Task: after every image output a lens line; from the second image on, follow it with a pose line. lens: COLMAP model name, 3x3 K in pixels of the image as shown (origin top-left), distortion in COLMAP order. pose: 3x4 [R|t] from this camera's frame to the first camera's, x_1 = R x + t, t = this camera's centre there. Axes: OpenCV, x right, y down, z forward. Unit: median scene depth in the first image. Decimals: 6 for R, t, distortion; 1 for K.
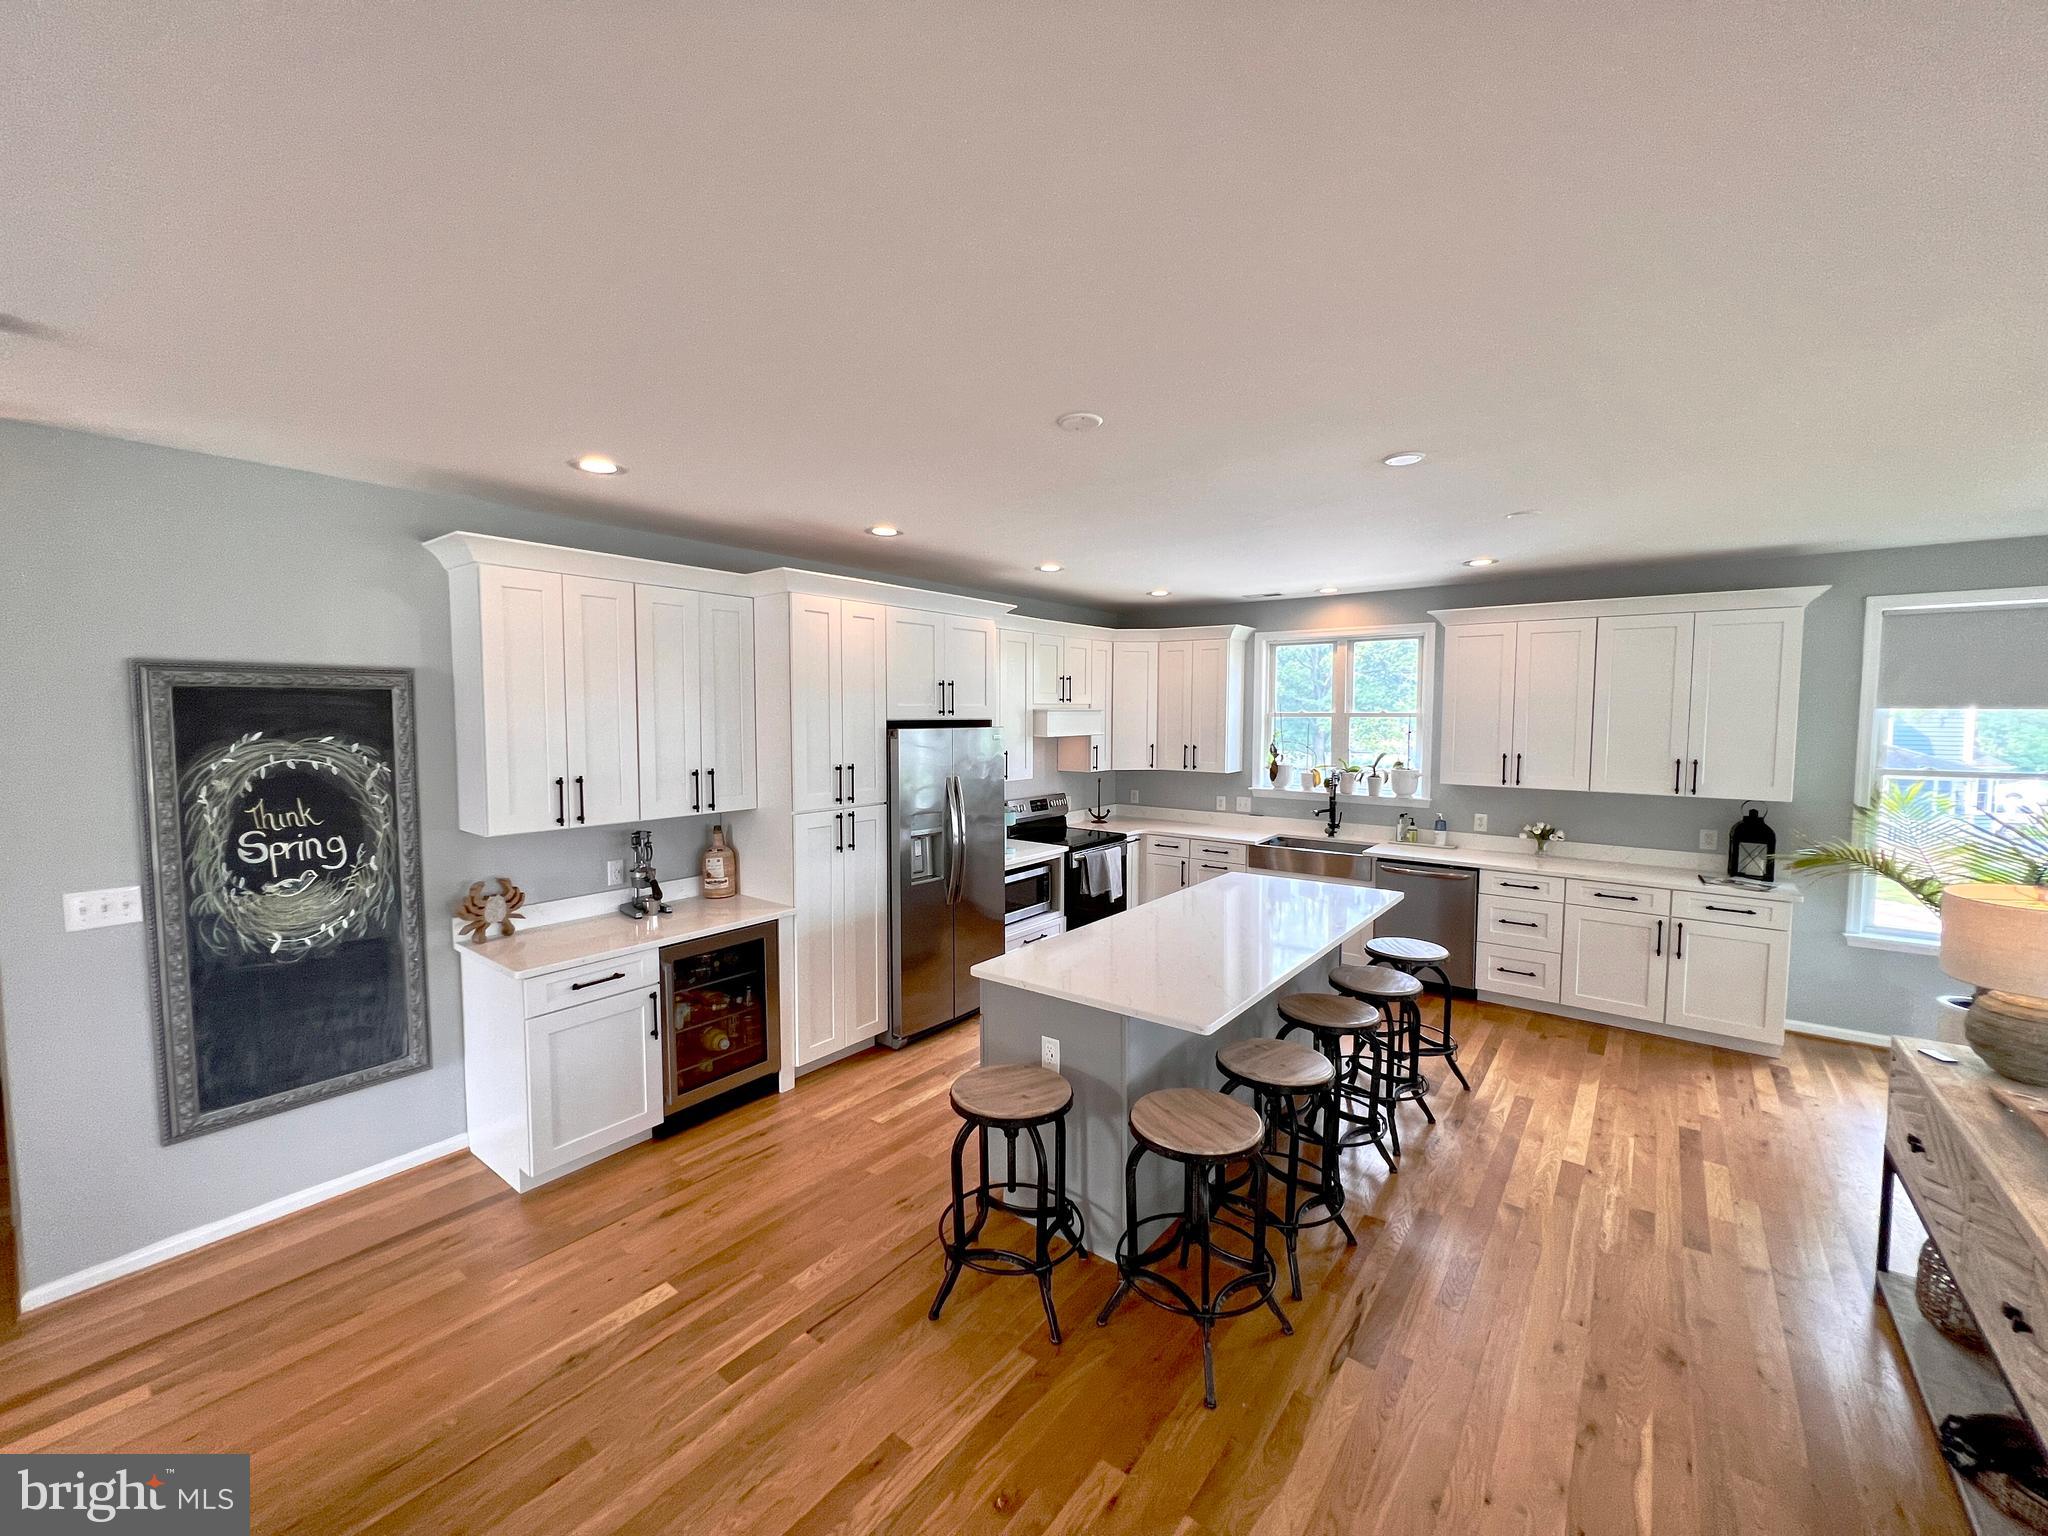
lens RADIAL K [[820.1, 0, 1017.4], [0, 820.1, 763.2], [0, 0, 1]] dist [-0.002481, 0.000153]
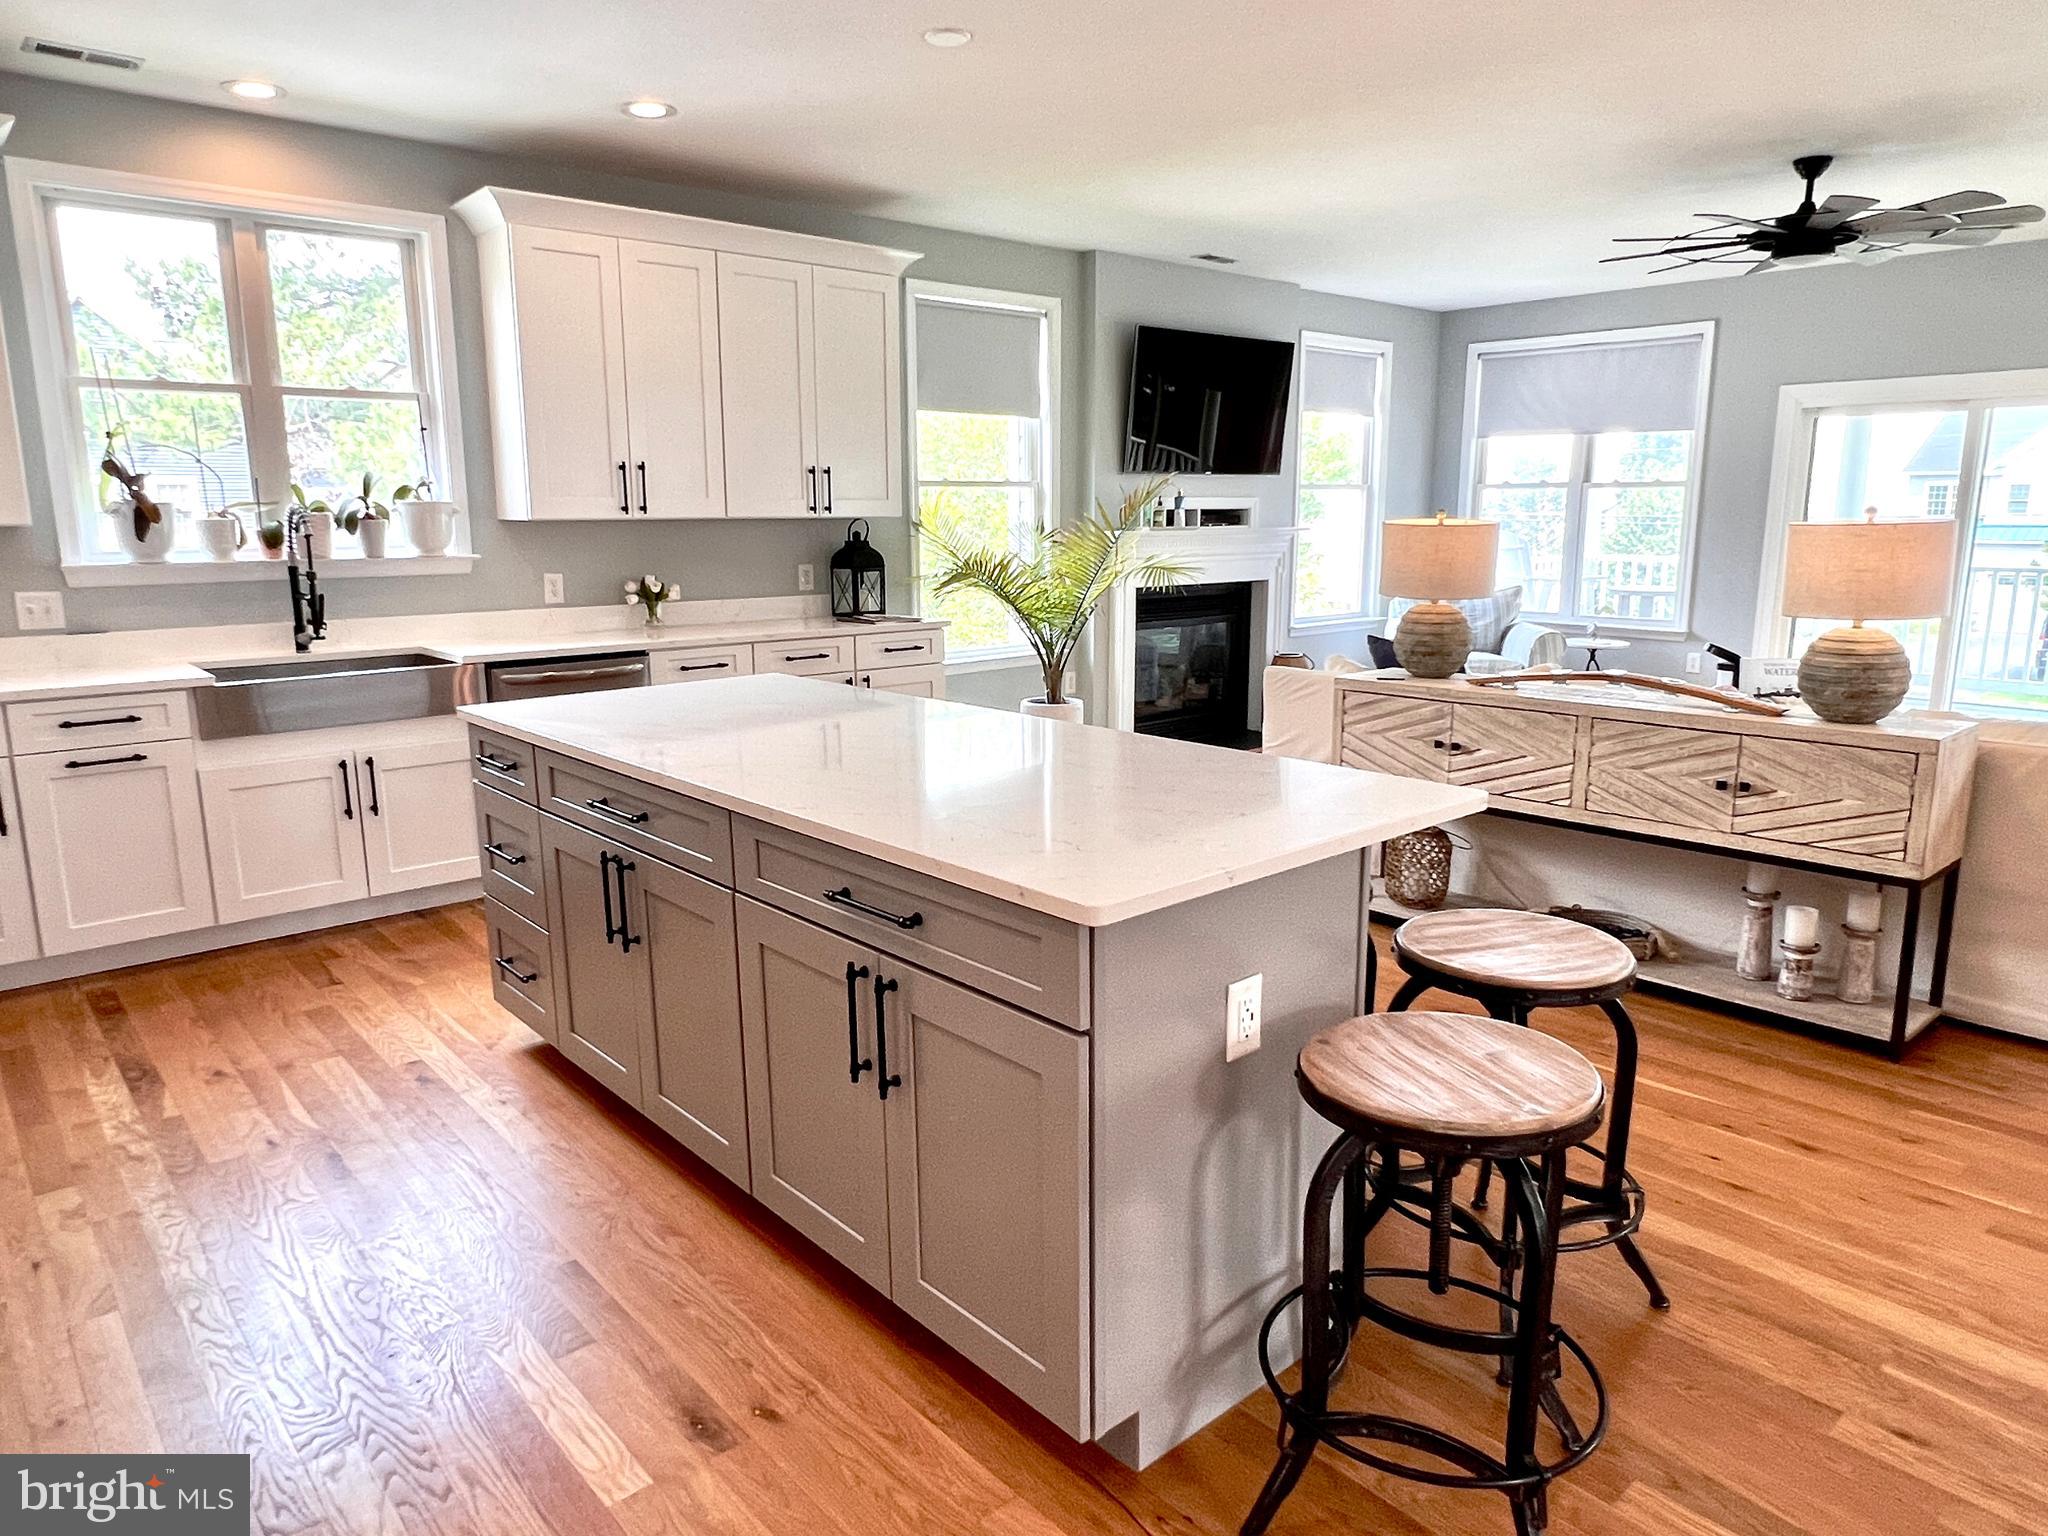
lens RADIAL K [[1315.2, 0, 1004.6], [0, 1315.2, 775.7], [0, 0, 1]] dist [-0.001757, -0.001320]
pose [[0.196712, -0.203165, 0.959181, -0.297409], [0.060275, 0.978951, 0.194991, 0.037826], [-0.978607, 0.019458, 0.204818, 0.466290]]
